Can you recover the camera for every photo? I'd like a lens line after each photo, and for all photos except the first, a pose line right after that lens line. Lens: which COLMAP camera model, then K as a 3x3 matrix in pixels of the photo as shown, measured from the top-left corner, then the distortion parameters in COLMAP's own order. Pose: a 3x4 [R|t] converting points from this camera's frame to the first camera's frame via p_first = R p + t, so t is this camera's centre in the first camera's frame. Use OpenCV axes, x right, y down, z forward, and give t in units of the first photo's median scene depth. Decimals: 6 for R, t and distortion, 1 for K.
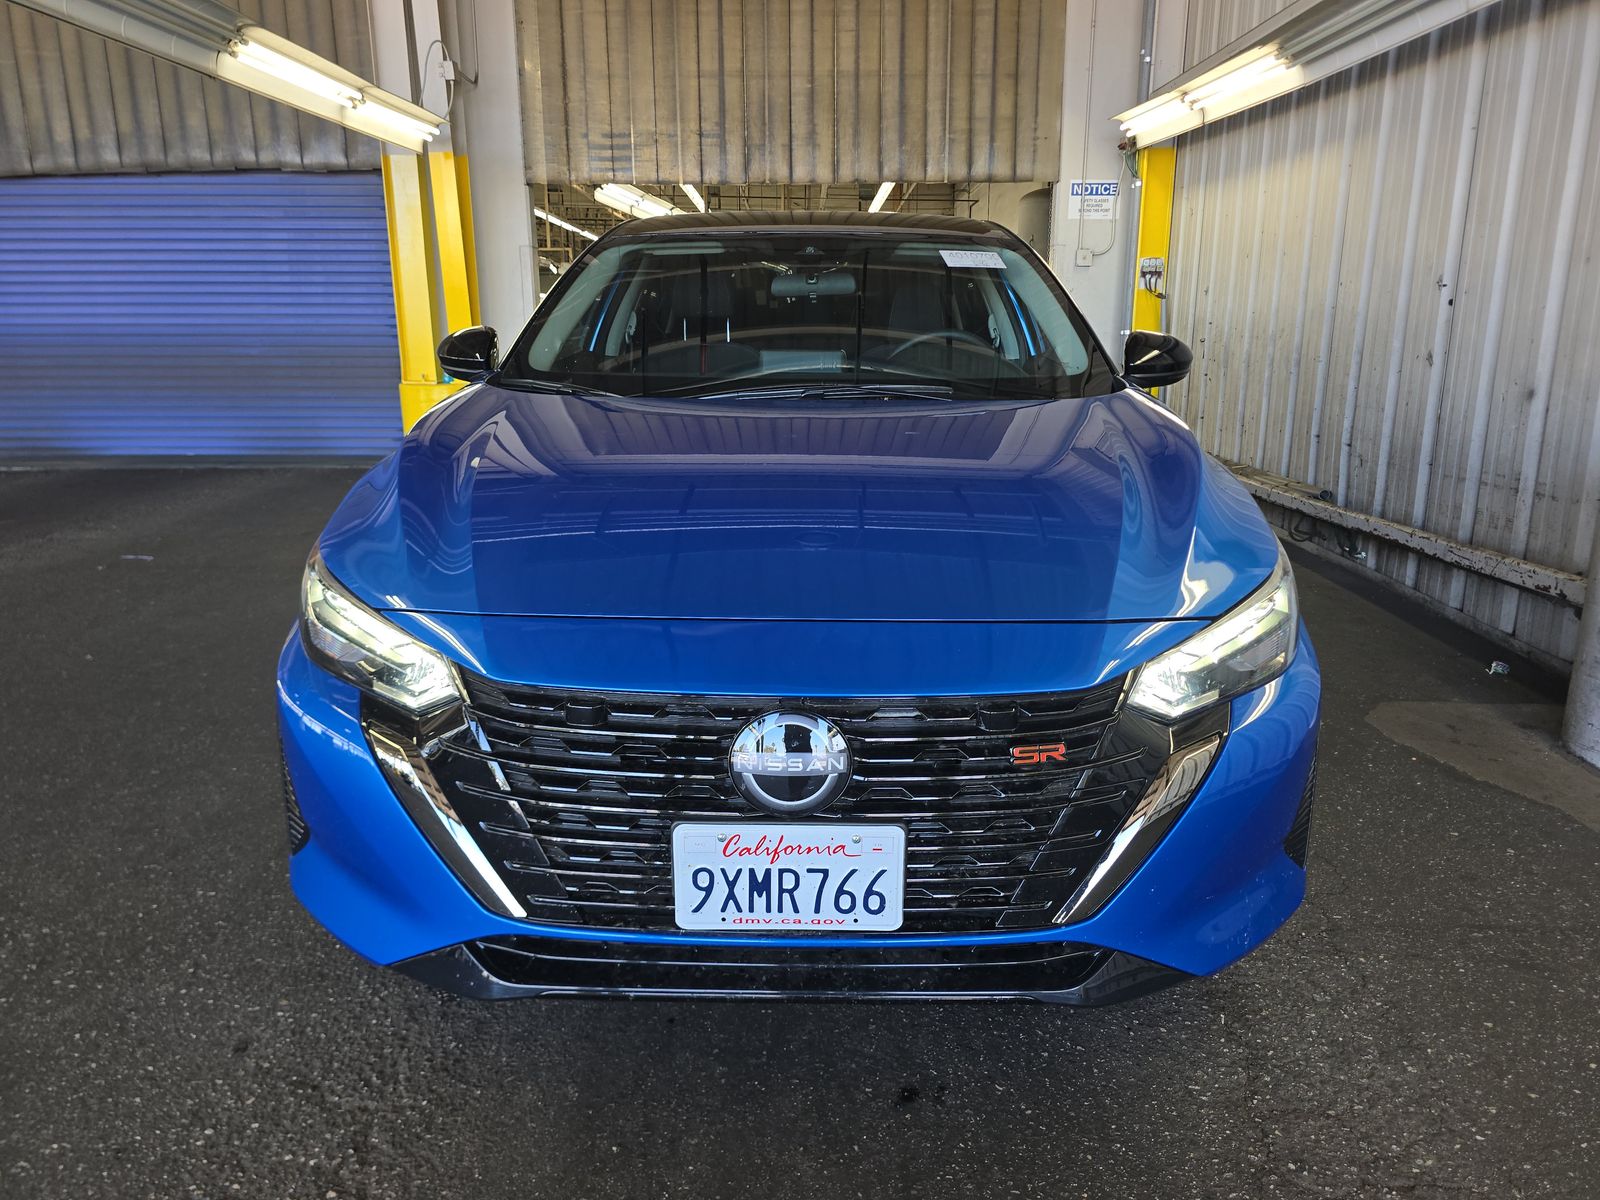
lens RADIAL K [[1153.5, 0, 809.6], [0, 1153.5, 601.1], [0, 0, 1]] dist [0.053823, -0.042635]
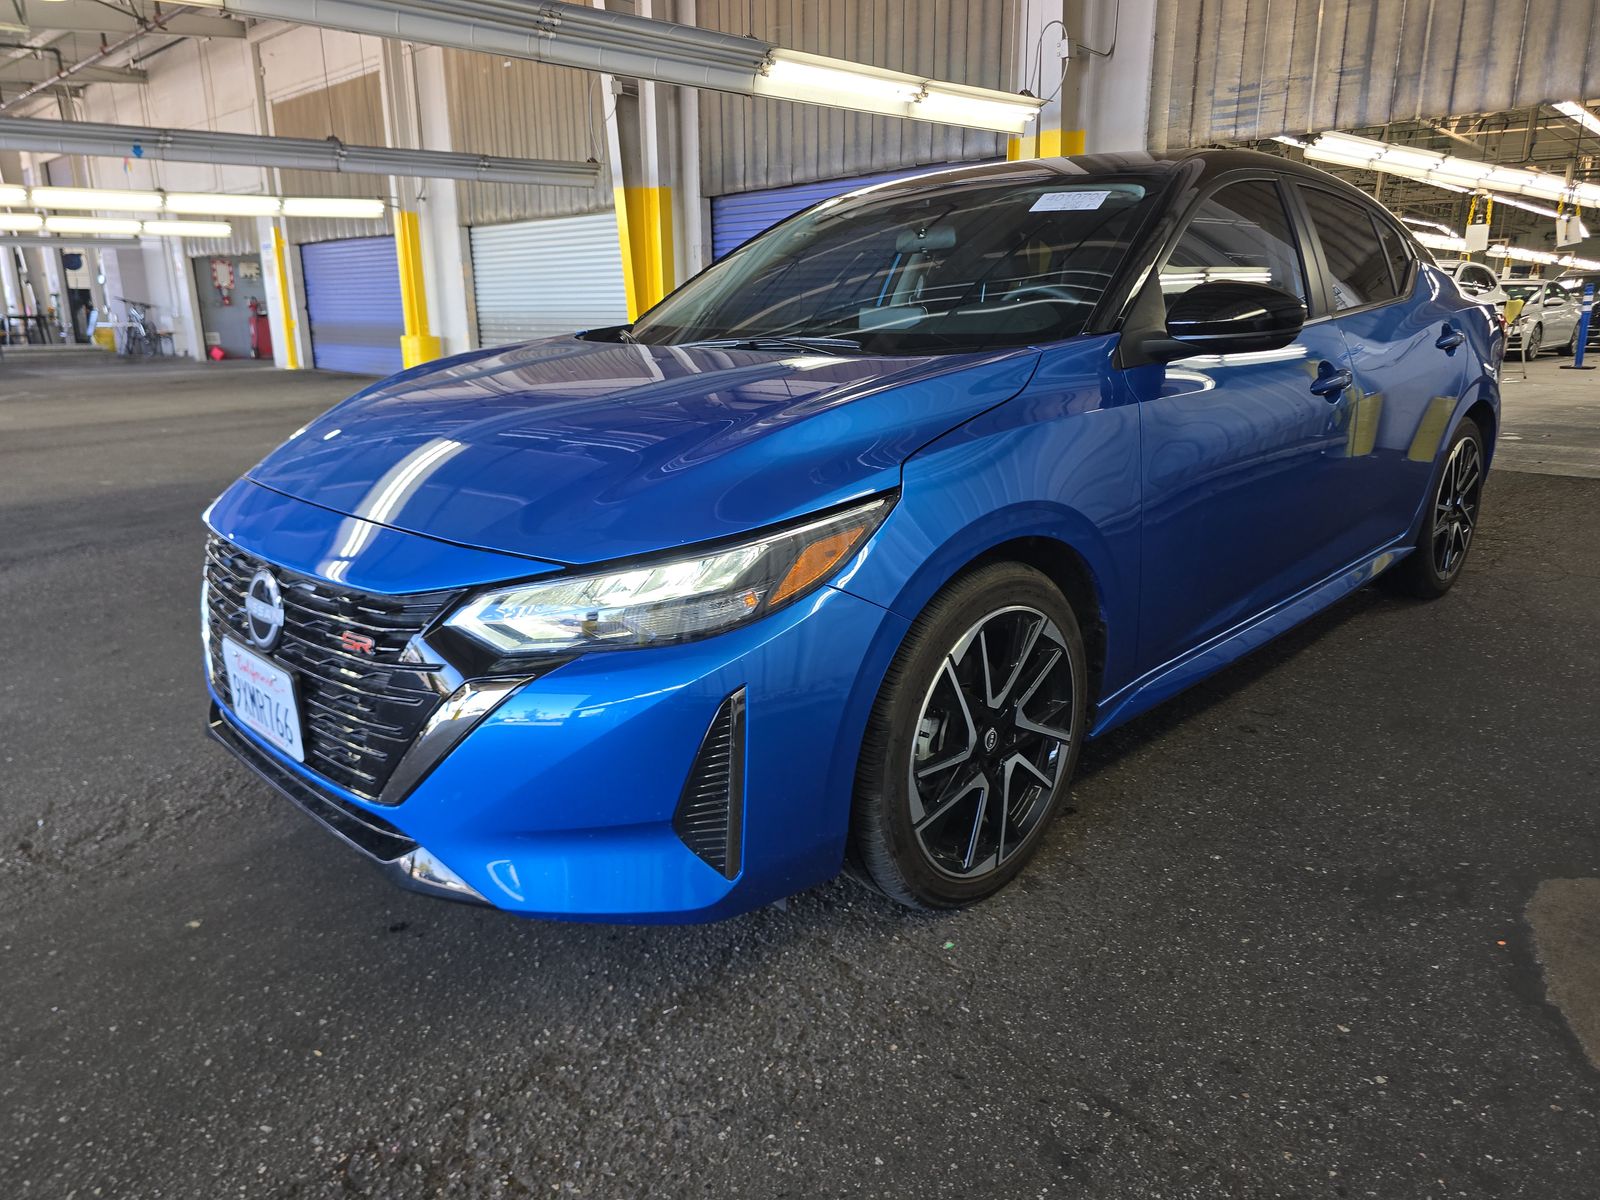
lens RADIAL K [[1153.5, 0, 809.6], [0, 1153.5, 601.1], [0, 0, 1]] dist [0.053823, -0.042635]
pose [[0.685336, 0.176940, -0.706404, 0.324278], [-0.168881, 0.982205, 0.082178, -0.017845], [0.708374, 0.062979, 0.703022, 0.128306]]
